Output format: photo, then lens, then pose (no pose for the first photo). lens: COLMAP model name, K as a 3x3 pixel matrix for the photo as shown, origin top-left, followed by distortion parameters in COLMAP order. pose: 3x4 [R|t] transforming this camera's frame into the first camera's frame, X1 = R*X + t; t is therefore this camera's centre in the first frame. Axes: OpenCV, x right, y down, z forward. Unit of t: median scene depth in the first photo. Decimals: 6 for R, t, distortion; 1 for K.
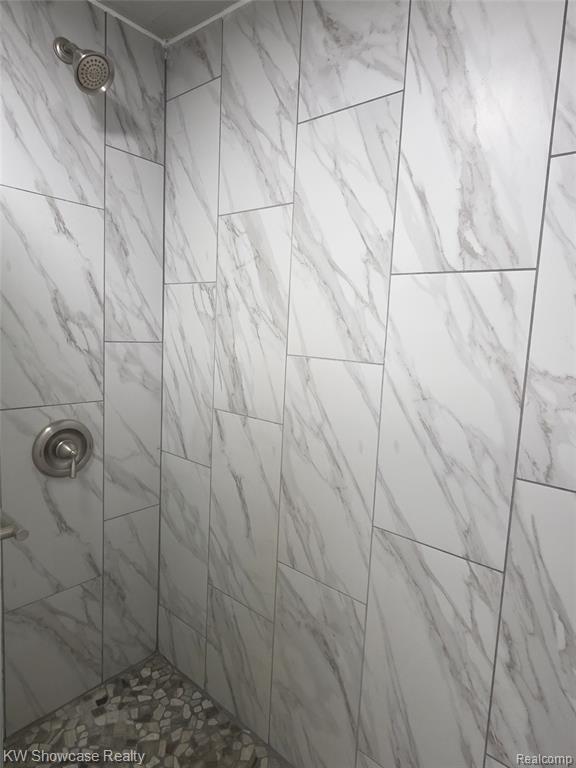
lens RADIAL K [[441.5, 0, 260.7], [0, 441.5, 301.6], [0, 0, 1]] dist [-0.000891, -0.000742]
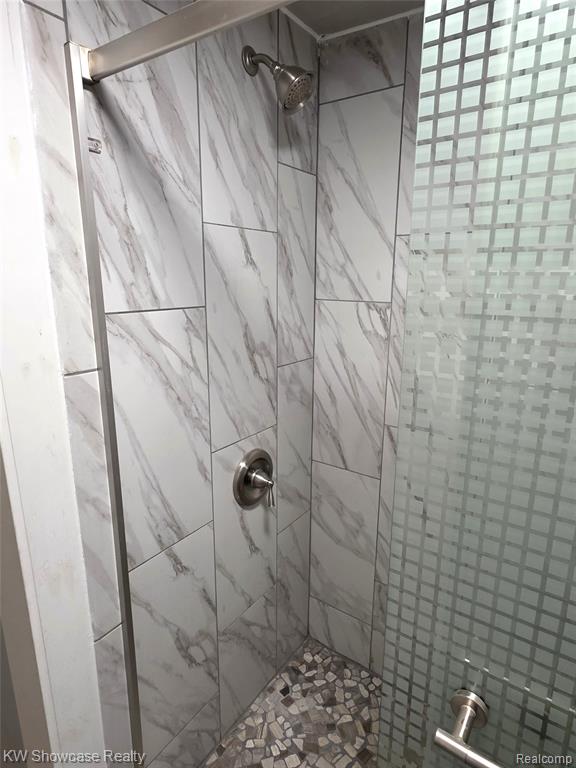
lens RADIAL K [[441.5, 0, 289.2], [0, 441.5, 314.3], [0, 0, 1]] dist [-0.000891, -0.000742]
pose [[0.995884, -0.045905, 0.078153, -0.397799], [0.035847, 0.991439, 0.125552, -0.147659], [-0.083248, -0.122233, 0.989004, 0.041712]]
